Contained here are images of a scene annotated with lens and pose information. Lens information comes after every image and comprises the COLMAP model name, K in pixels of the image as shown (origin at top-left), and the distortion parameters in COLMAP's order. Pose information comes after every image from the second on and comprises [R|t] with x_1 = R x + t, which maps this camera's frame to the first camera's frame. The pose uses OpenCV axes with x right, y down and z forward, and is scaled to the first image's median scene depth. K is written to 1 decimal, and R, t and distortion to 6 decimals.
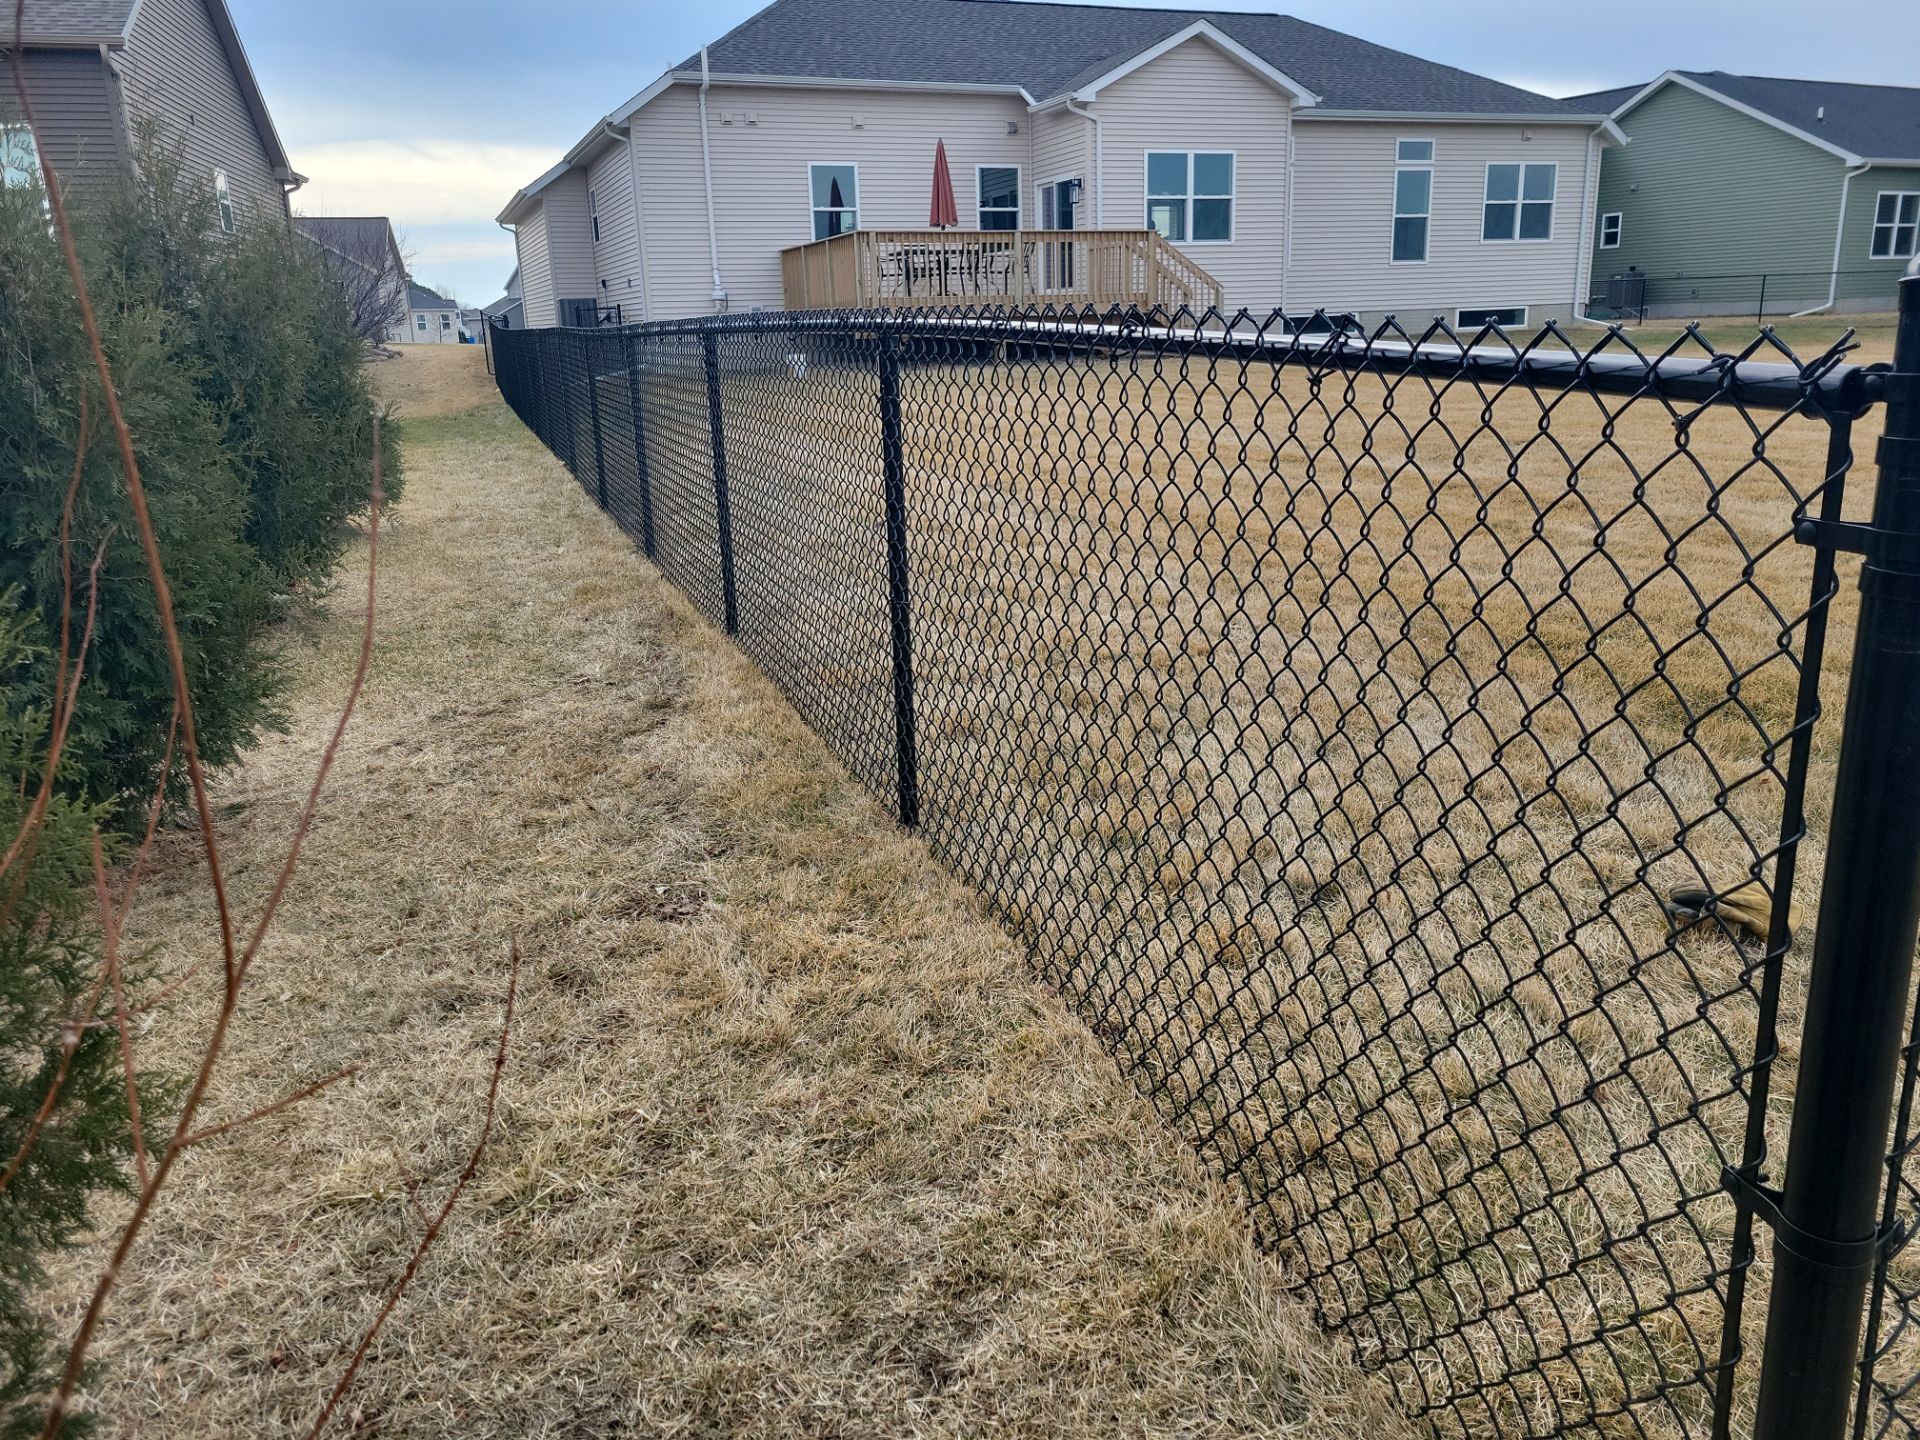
lens RADIAL K [[1428.4, 0, 976.2], [0, 1428.4, 714.2], [0, 0, 1]] dist [0.054600, -0.031448]
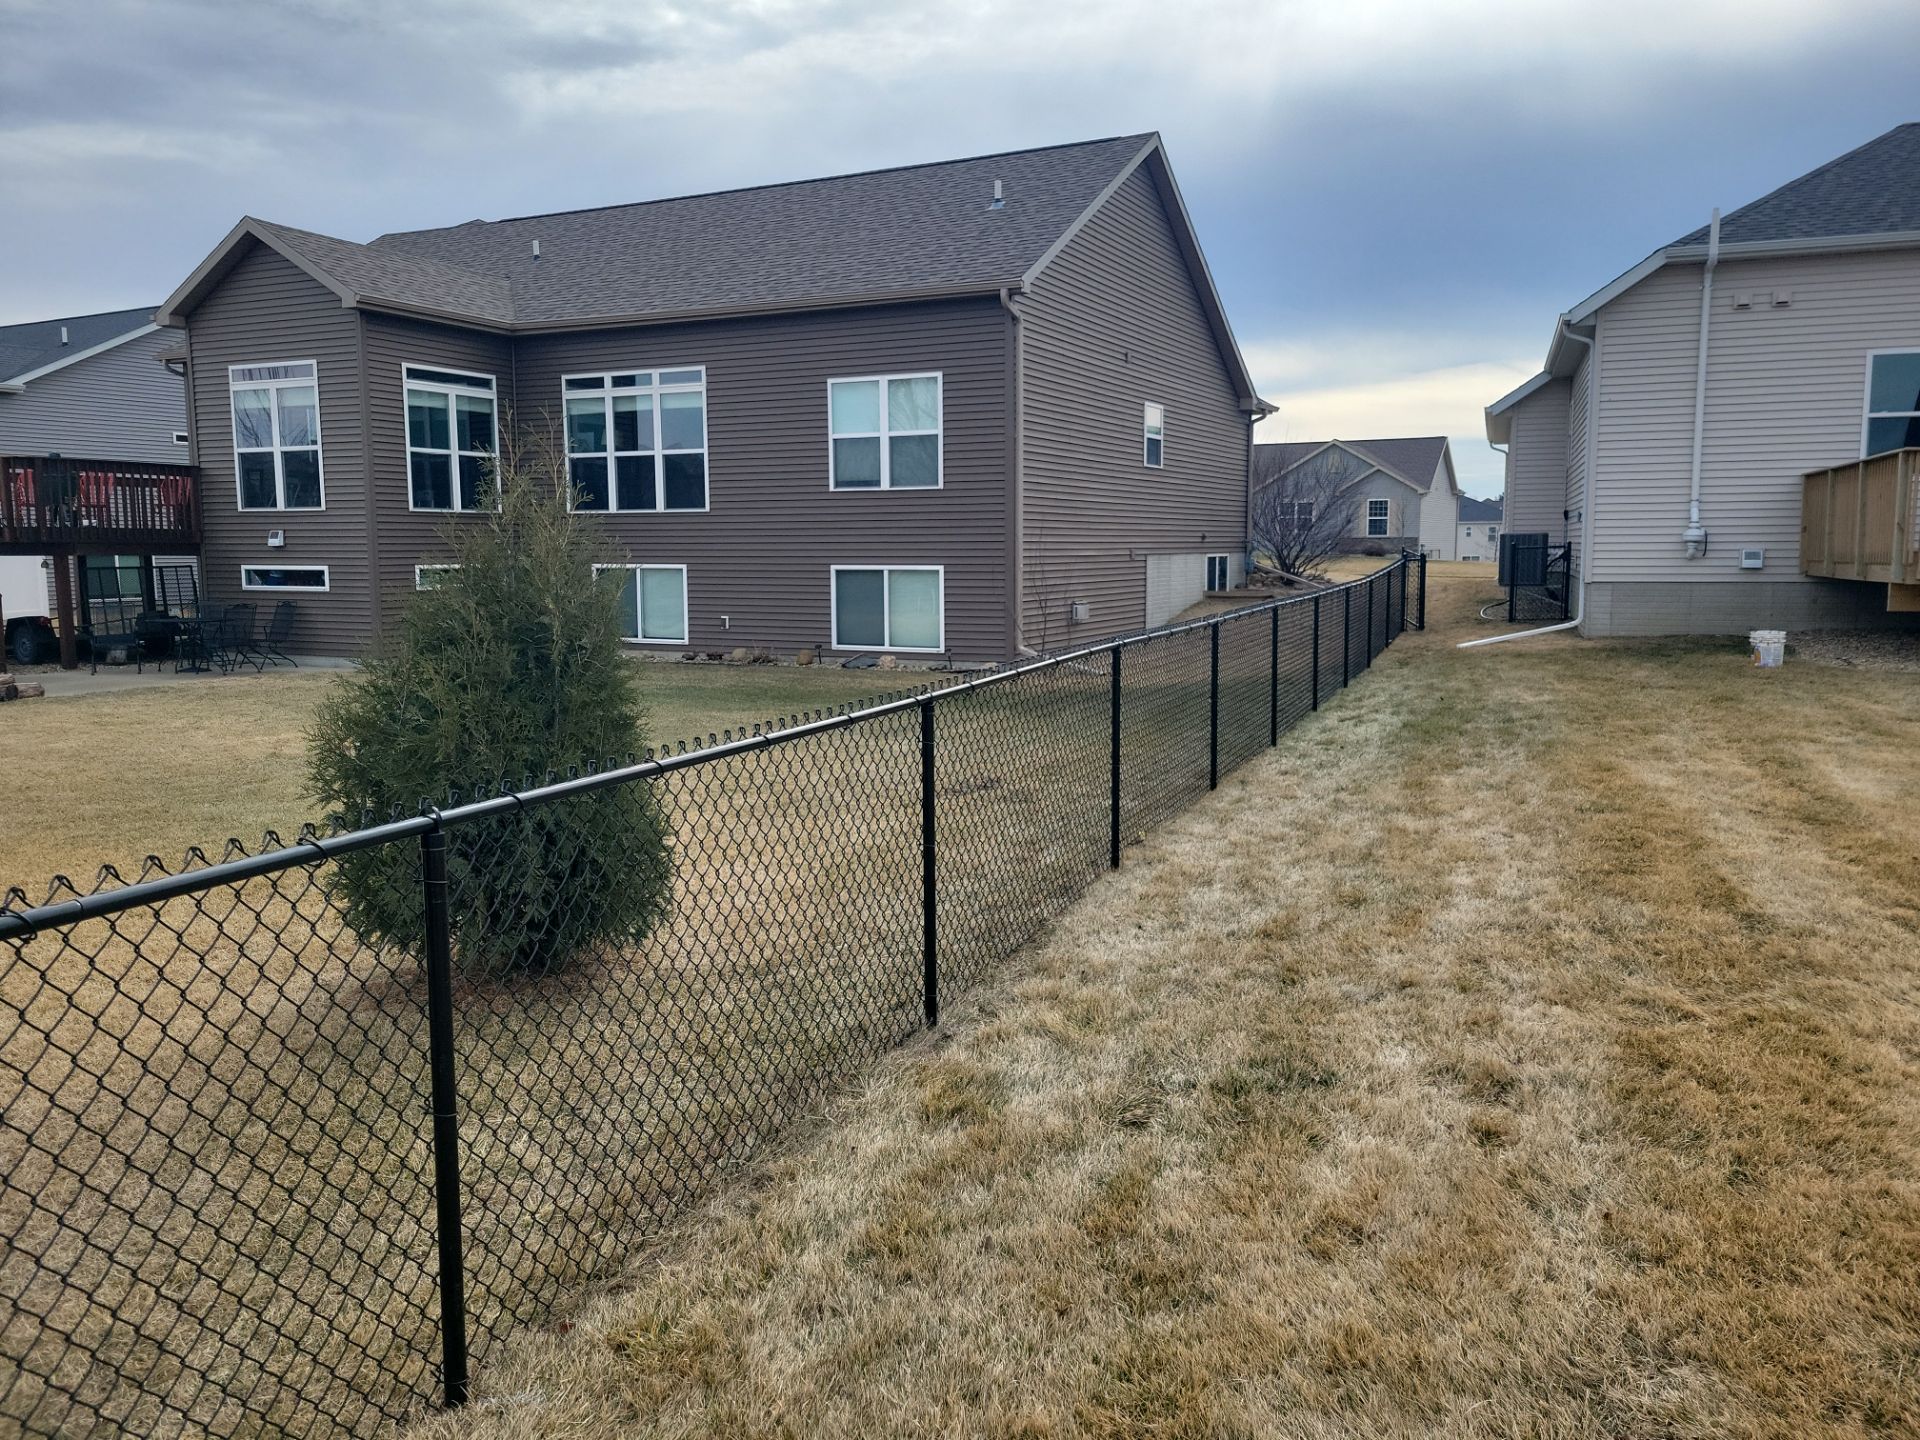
lens RADIAL K [[1428.4, 0, 973.6], [0, 1428.4, 705.3], [0, 0, 1]] dist [0.054600, -0.031448]
pose [[0.754080, 0.096917, -0.649593, 0.029636], [-0.188669, 0.979331, -0.072904, -0.088449], [0.629101, 0.177533, 0.756779, 0.241764]]
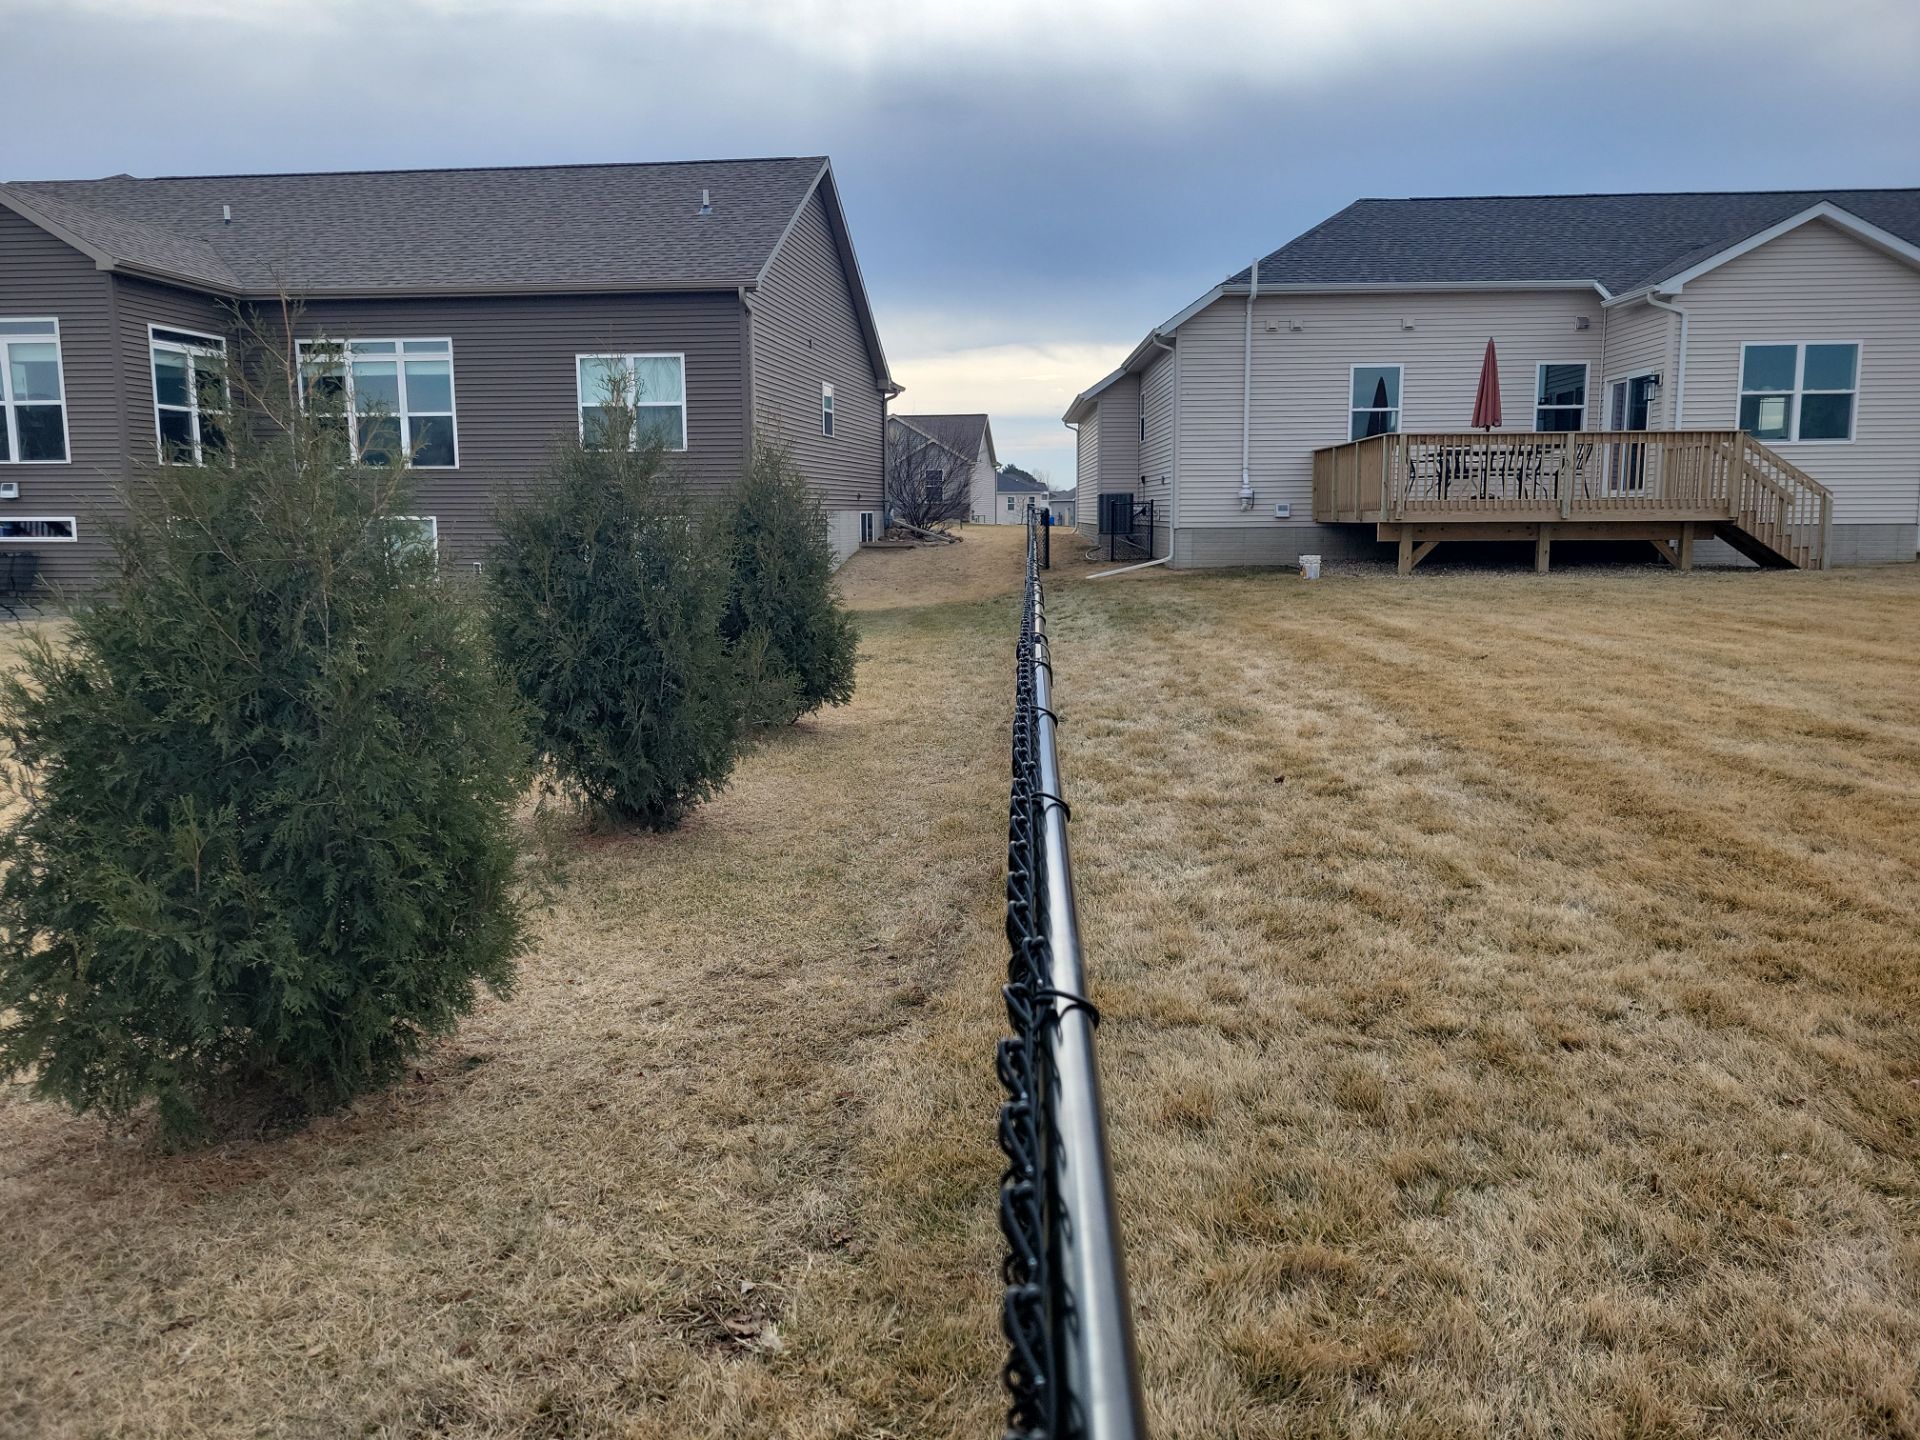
lens RADIAL K [[1428.4, 0, 959.5], [0, 1428.4, 697.2], [0, 0, 1]] dist [0.054600, -0.031448]
pose [[0.922742, 0.071269, -0.378773, 0.025923], [-0.120689, 0.986760, -0.108349, -0.019269], [0.366036, 0.145692, 0.919126, 0.028793]]
